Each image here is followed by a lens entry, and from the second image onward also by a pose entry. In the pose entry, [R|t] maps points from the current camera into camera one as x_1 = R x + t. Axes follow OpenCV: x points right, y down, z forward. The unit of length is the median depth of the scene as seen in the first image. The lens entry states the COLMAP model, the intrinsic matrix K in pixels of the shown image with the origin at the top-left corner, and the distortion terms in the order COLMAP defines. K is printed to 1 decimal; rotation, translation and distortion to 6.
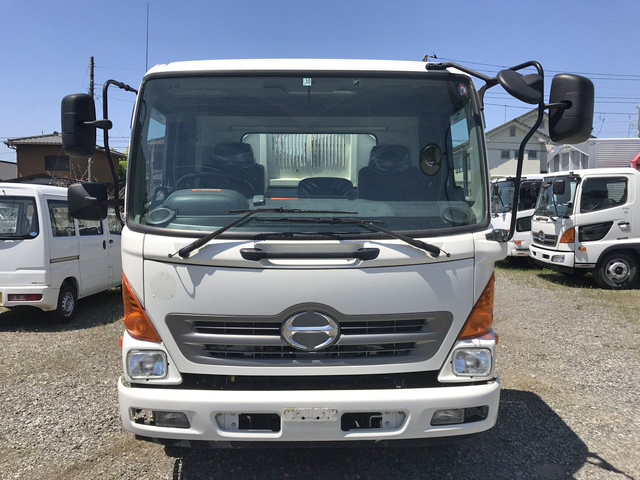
lens RADIAL K [[522.2, 0, 318.7], [0, 522.2, 232.1], [0, 0, 1]] dist [0.033294, -0.045695]
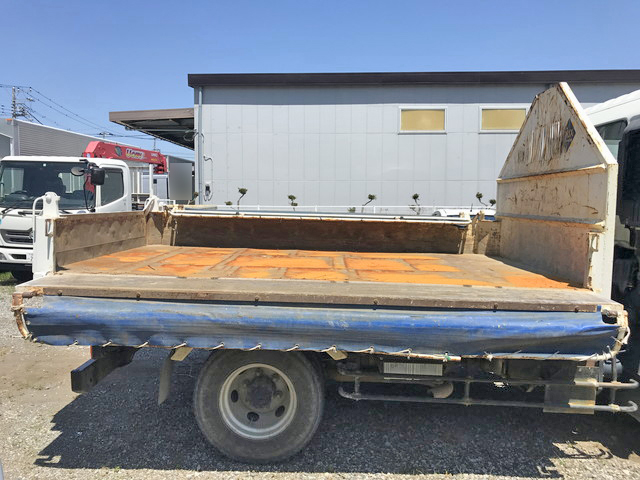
lens RADIAL K [[517.9, 0, 320.0], [0, 517.9, 240.0], [0, 0, 1]] dist [0.045997, -0.052424]
pose [[0.048129, -0.076223, 0.995929, -1.653174], [0.038451, 0.996486, 0.074407, -0.118129], [-0.998101, 0.034713, 0.050890, 2.343227]]
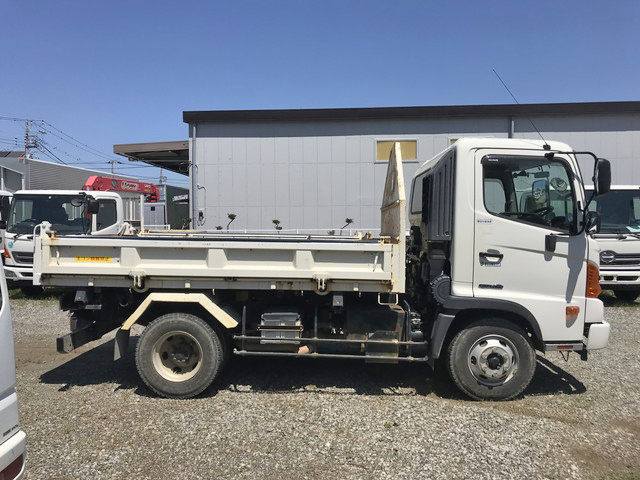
lens RADIAL K [[516.0, 0, 320.0], [0, 516.0, 240.0], [0, 0, 1]] dist [0.039478, -0.050589]
pose [[0.061358, -0.031340, 0.997624, -2.284506], [0.048889, 0.998402, 0.028357, -0.100683], [-0.996918, 0.047032, 0.062792, 1.917347]]
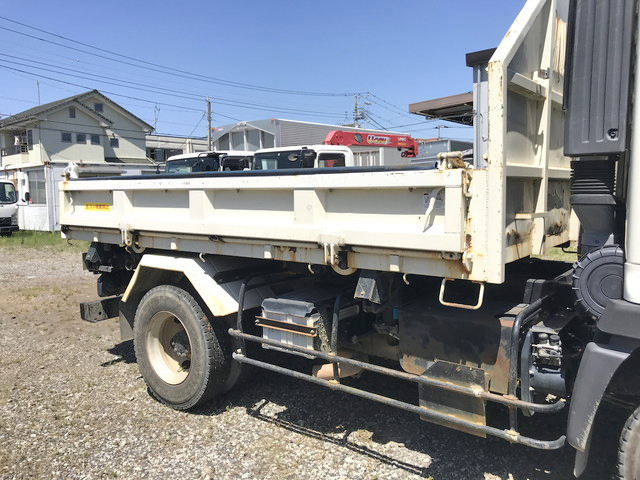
lens RADIAL K [[526.8, 0, 319.0], [0, 526.8, 229.4], [0, 0, 1]] dist [0.008979, 0.012209]
pose [[0.631788, -0.069914, 0.771982, -1.222934], [0.062872, 0.997265, 0.038863, 0.024270], [-0.772587, 0.023983, 0.634455, 1.436803]]
